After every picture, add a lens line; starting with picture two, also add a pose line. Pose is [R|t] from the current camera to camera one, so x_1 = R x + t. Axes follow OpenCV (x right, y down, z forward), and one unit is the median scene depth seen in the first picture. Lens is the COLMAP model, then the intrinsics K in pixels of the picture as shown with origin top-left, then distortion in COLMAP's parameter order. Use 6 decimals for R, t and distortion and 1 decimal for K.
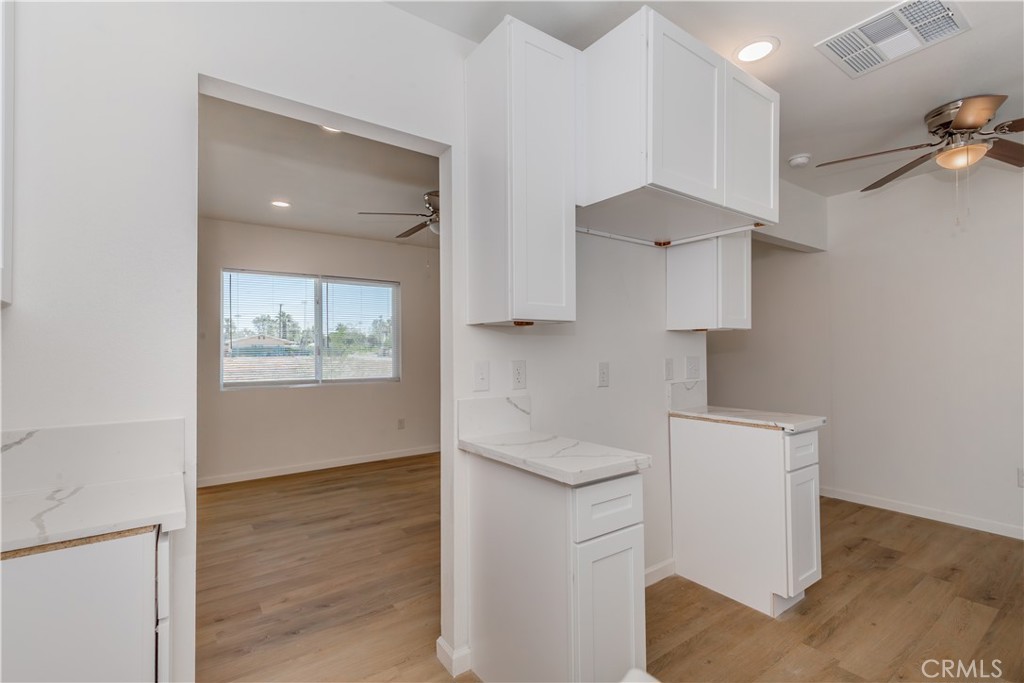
lens RADIAL K [[470.3, 0, 511.1], [0, 470.3, 348.7], [0, 0, 1]] dist [0.001706, 0.000978]
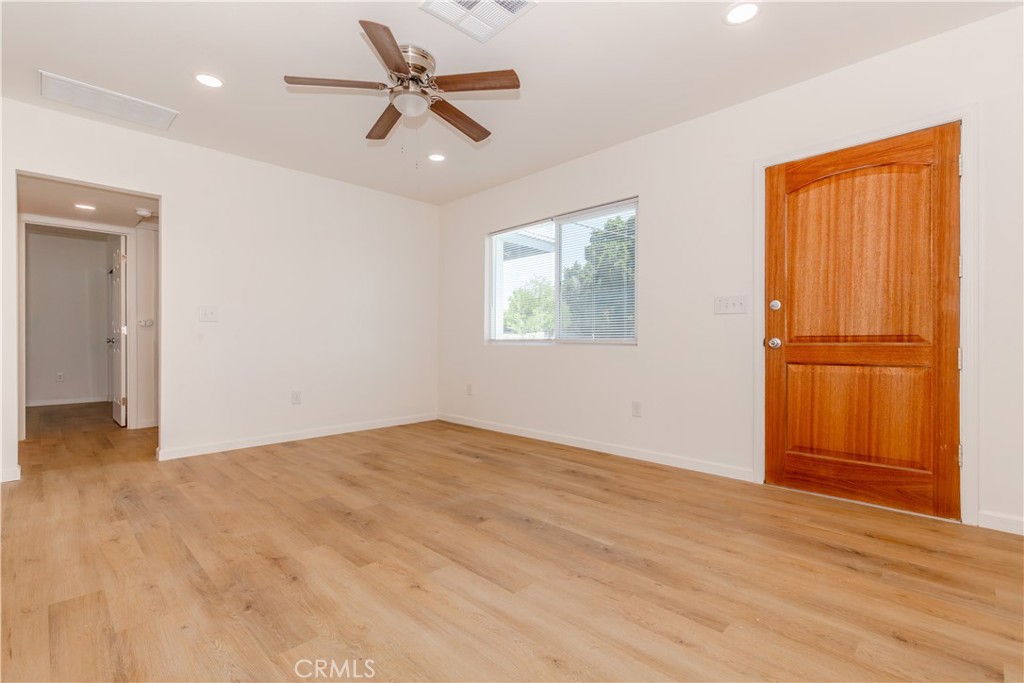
lens RADIAL K [[460.3, 0, 513.7], [0, 460.3, 343.7], [0, 0, 1]] dist [0.003055, 0.000962]
pose [[0.164306, 0.013431, -0.986318, 0.622654], [-0.000369, 0.999908, 0.013554, 0.091524], [0.986409, -0.001863, 0.164296, 1.156853]]
